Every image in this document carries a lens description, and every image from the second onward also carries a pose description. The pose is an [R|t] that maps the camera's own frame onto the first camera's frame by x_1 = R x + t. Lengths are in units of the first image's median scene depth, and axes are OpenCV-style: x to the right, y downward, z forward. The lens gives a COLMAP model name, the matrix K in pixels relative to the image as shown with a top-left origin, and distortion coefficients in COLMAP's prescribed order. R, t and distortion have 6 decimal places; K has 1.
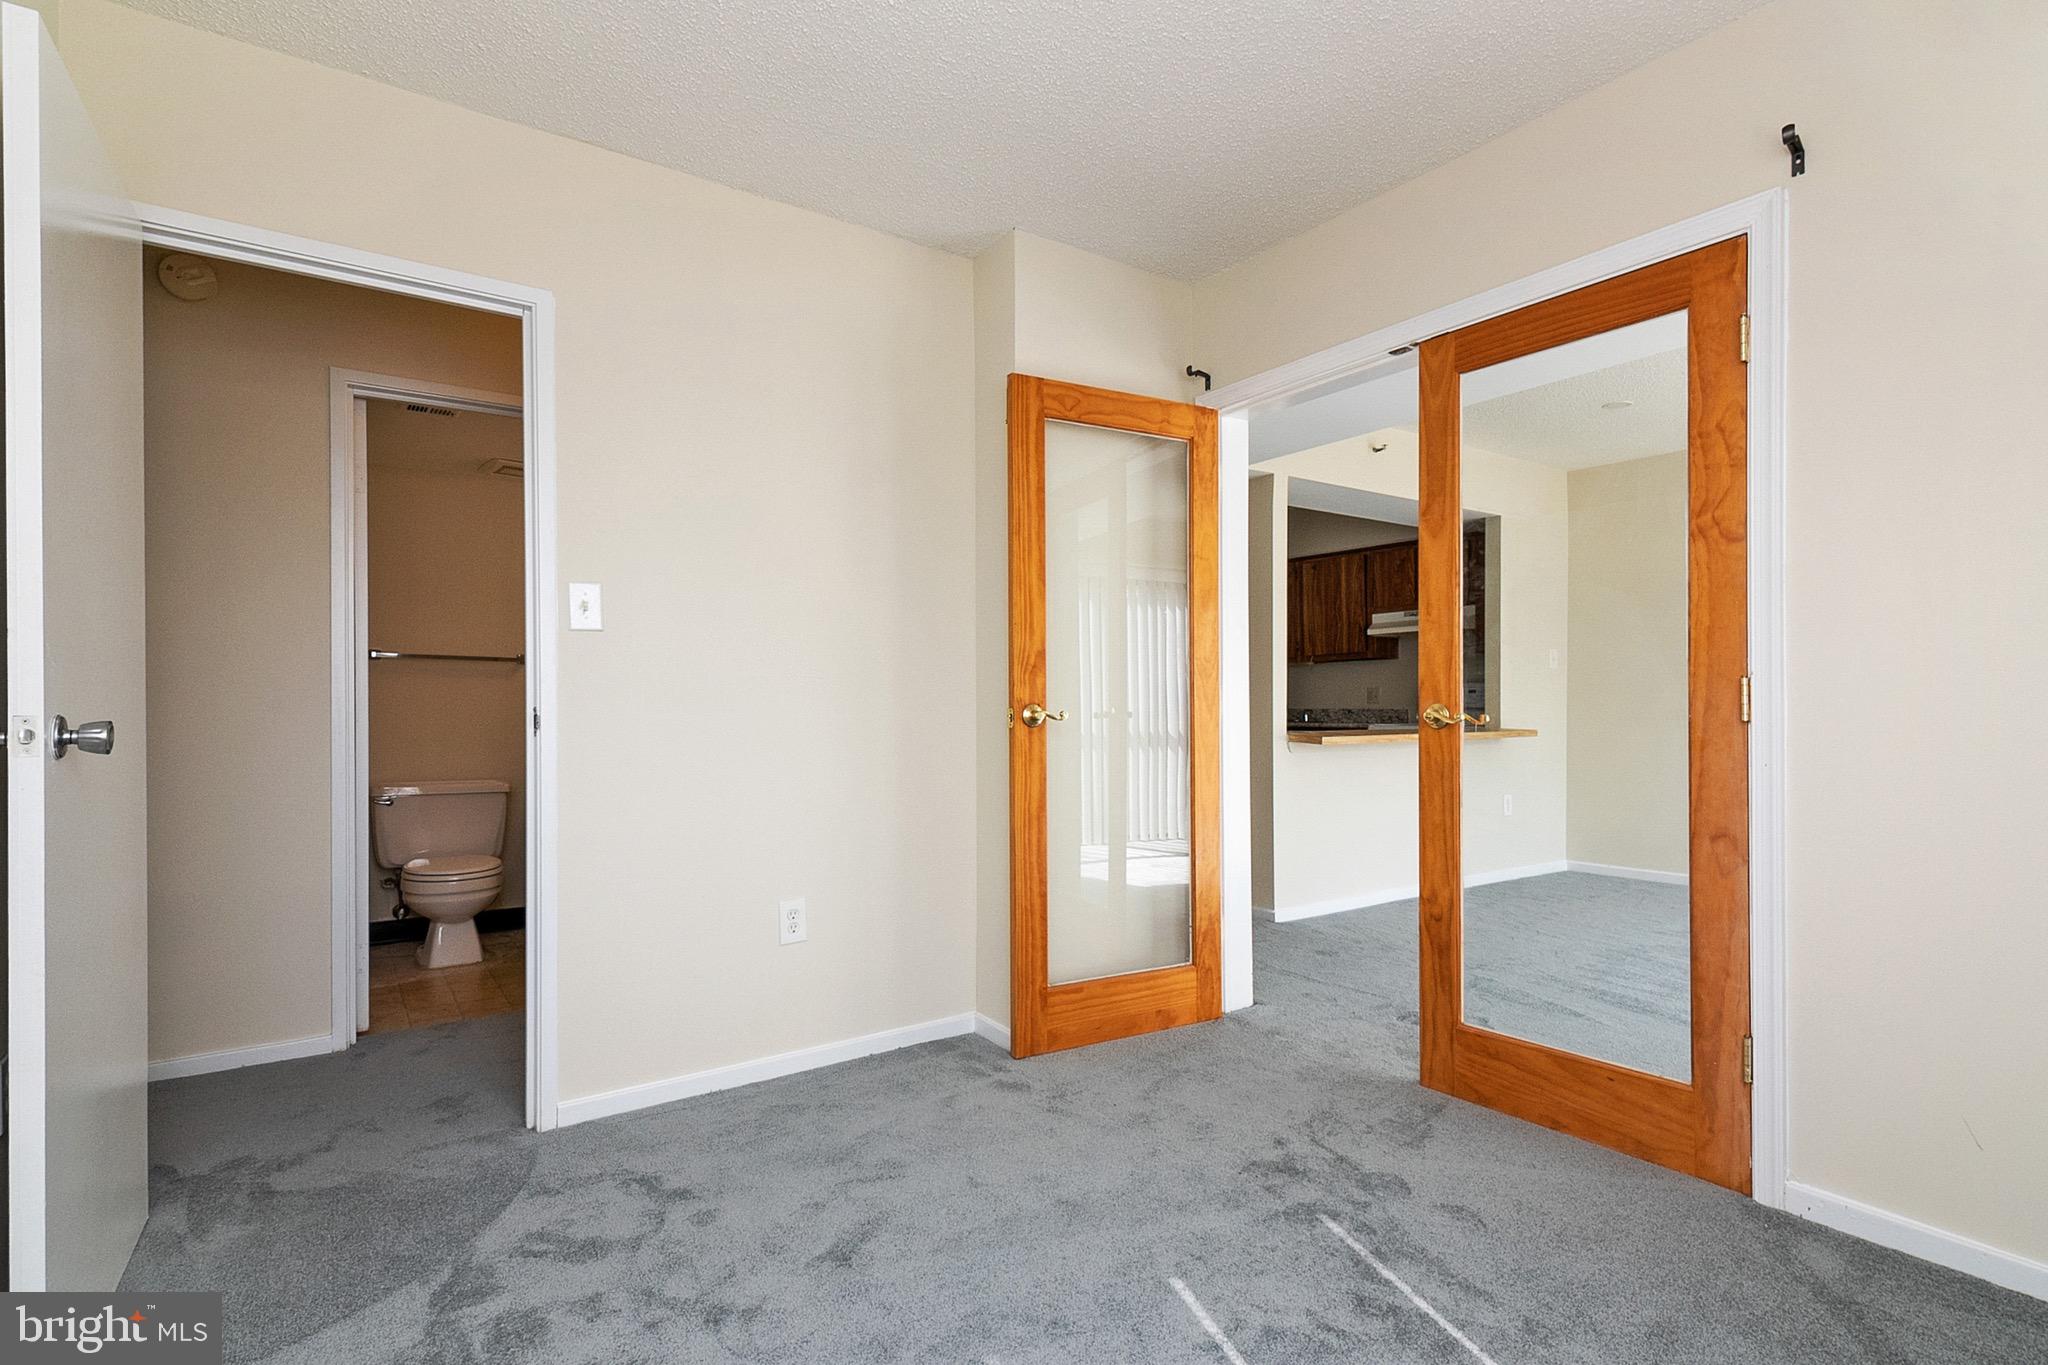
lens RADIAL K [[1016.4, 0, 1028.9], [0, 1016.4, 704.6], [0, 0, 1]] dist [0.010725, -0.011216]
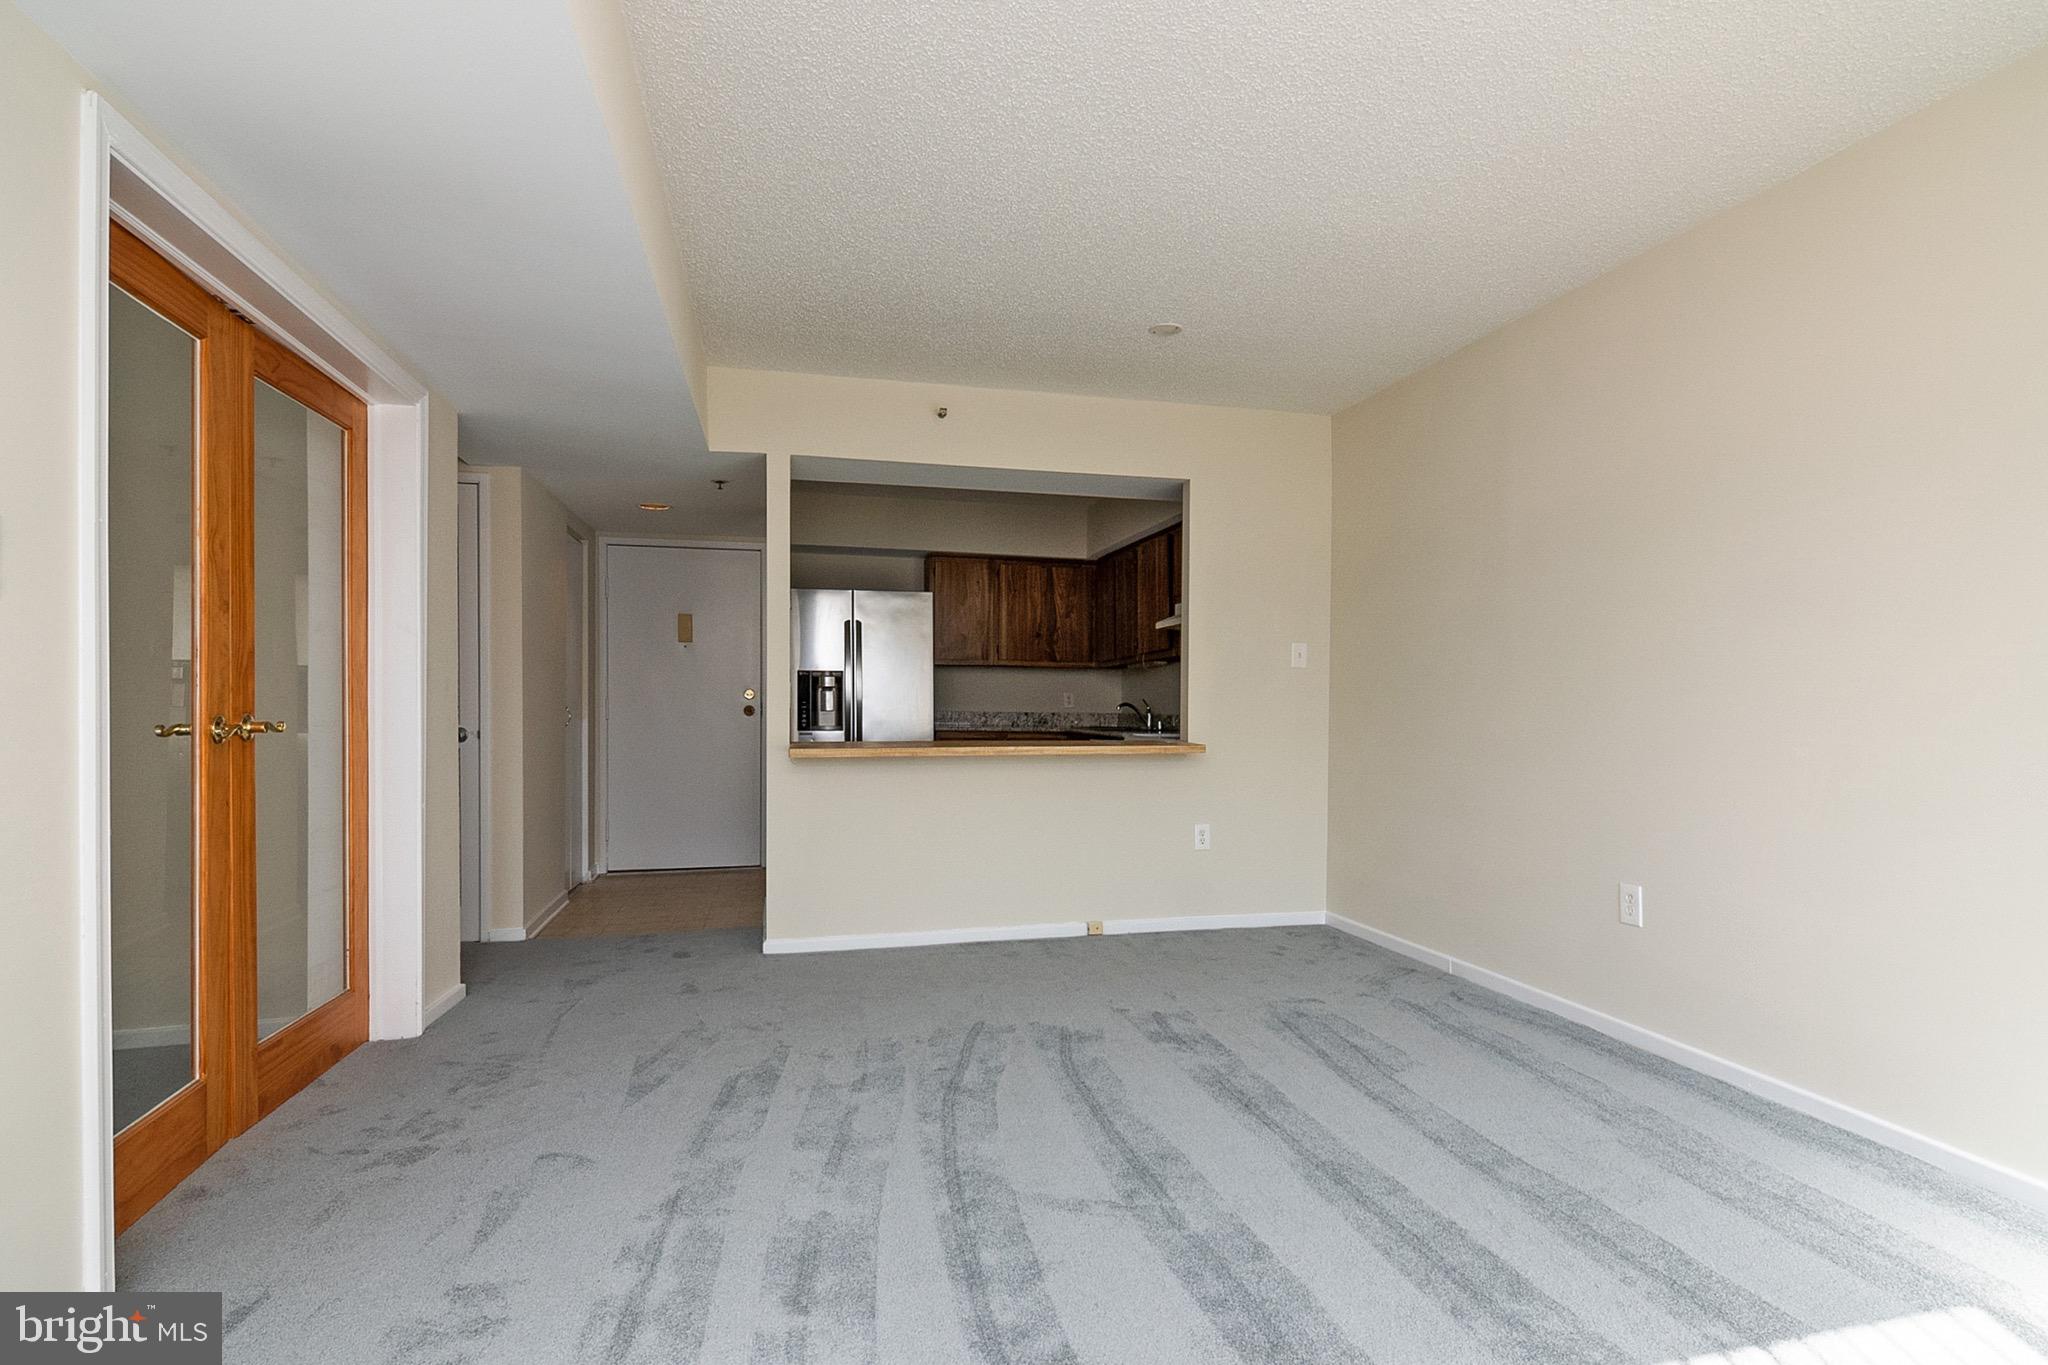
lens RADIAL K [[1016.4, 0, 1048.8], [0, 1016.4, 715.9], [0, 0, 1]] dist [0.010725, -0.011216]
pose [[0.936069, 0.012084, -0.351608, 1.084628], [-0.007849, 0.999878, 0.013468, -0.012532], [0.351728, -0.009847, 0.936051, 0.340843]]
